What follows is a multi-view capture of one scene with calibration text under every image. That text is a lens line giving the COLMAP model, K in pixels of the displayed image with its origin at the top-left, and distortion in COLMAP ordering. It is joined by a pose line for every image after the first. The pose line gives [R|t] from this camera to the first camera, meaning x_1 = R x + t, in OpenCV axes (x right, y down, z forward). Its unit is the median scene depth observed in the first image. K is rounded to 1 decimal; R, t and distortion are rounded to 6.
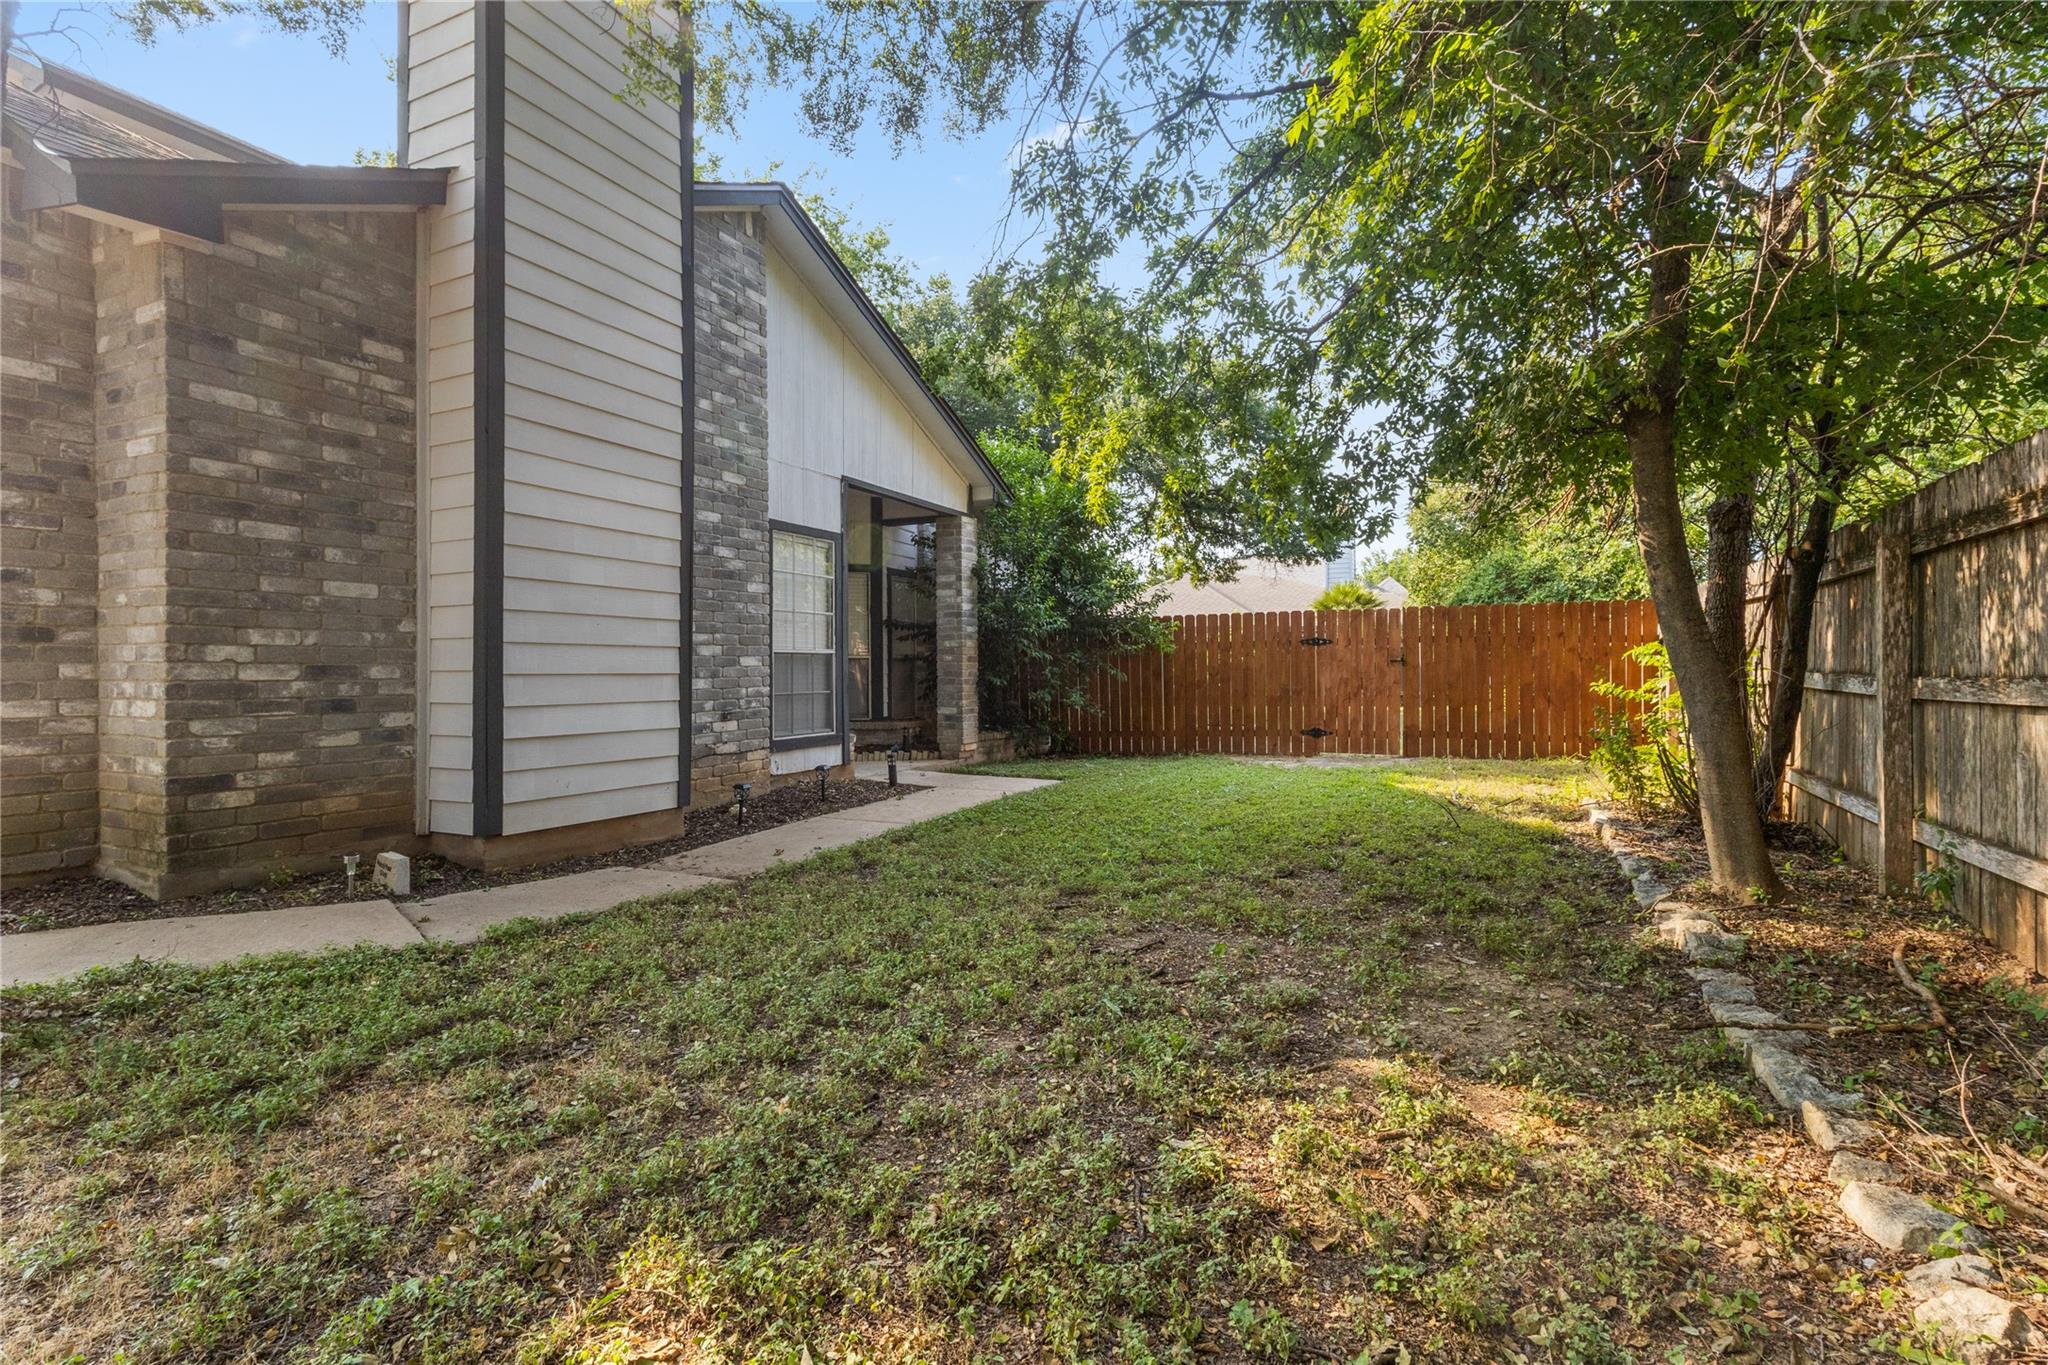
lens RADIAL K [[954.0, 0, 1013.4], [0, 954.0, 673.2], [0, 0, 1]] dist [0.004090, 0.000324]
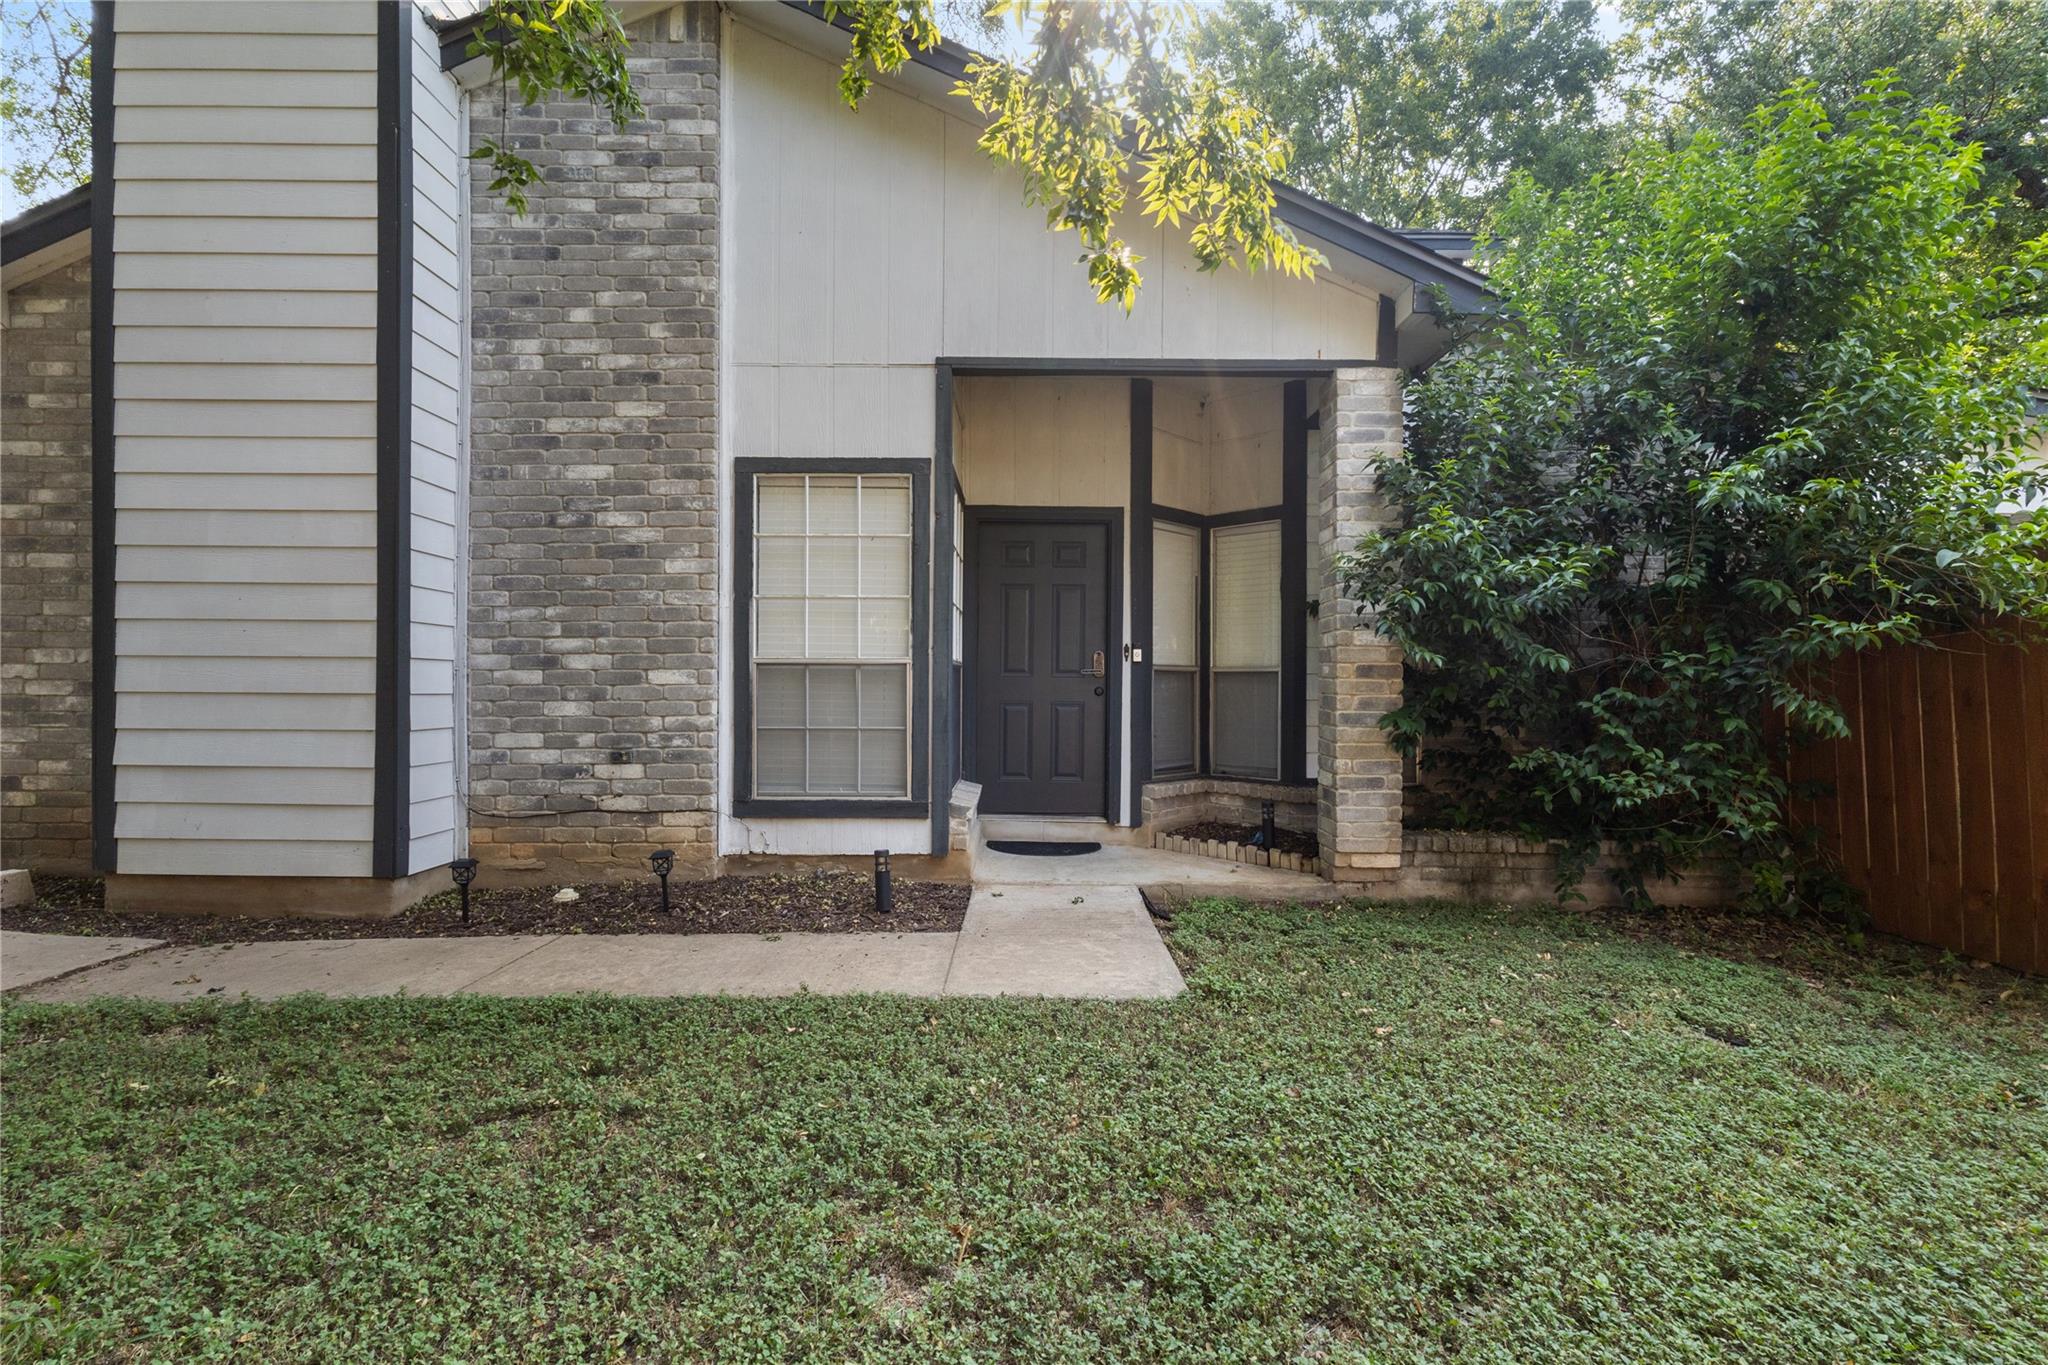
lens RADIAL K [[954.0, 0, 1013.4], [0, 954.0, 673.2], [0, 0, 1]] dist [0.004090, 0.000324]
pose [[0.433232, -0.000650, -0.901282, 0.443770], [-0.009781, 0.999937, -0.005423, -0.014302], [0.901229, 0.011165, 0.433199, 0.958955]]
